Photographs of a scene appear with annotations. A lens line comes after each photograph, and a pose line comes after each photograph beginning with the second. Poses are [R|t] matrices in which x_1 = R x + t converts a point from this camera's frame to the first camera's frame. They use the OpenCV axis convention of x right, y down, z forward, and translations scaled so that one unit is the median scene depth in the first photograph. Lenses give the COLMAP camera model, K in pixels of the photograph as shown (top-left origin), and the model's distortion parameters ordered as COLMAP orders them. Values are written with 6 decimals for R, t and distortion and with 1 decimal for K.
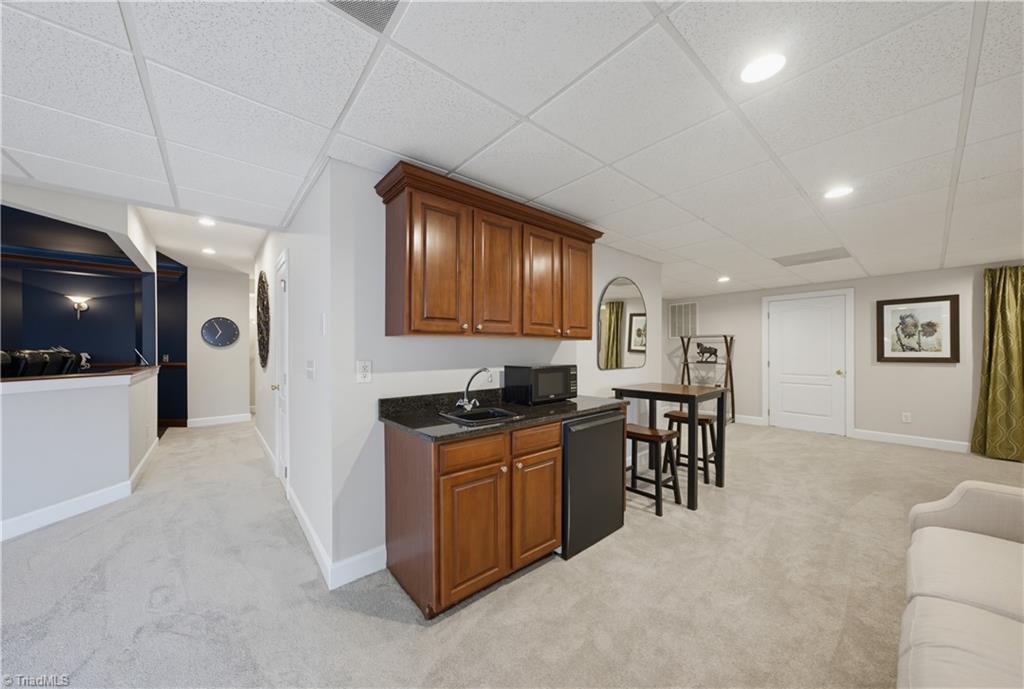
lens RADIAL K [[348.8, 0, 511.3], [0, 348.8, 349.7], [0, 0, 1]] dist [-0.000197, -0.000008]
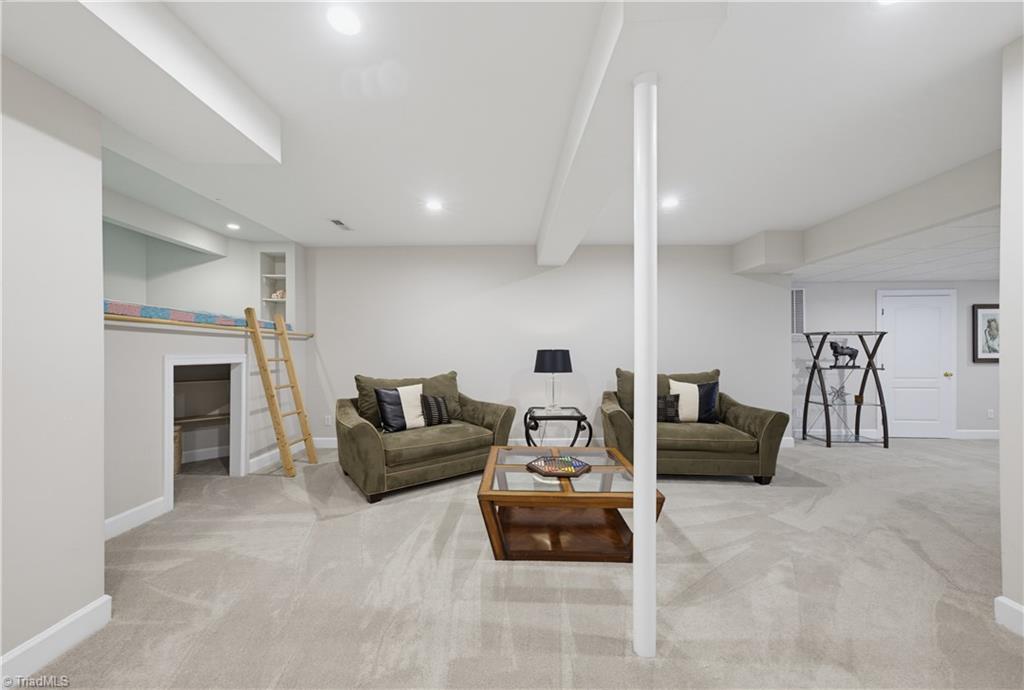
lens RADIAL K [[348.8, 0, 512.1], [0, 348.8, 342.7], [0, 0, 1]] dist [-0.000197, -0.000008]
pose [[0.678119, -0.002210, 0.734949, -0.621508], [-0.003292, 0.999976, 0.006045, -0.025901], [-0.734945, -0.006518, 0.678096, 1.262009]]
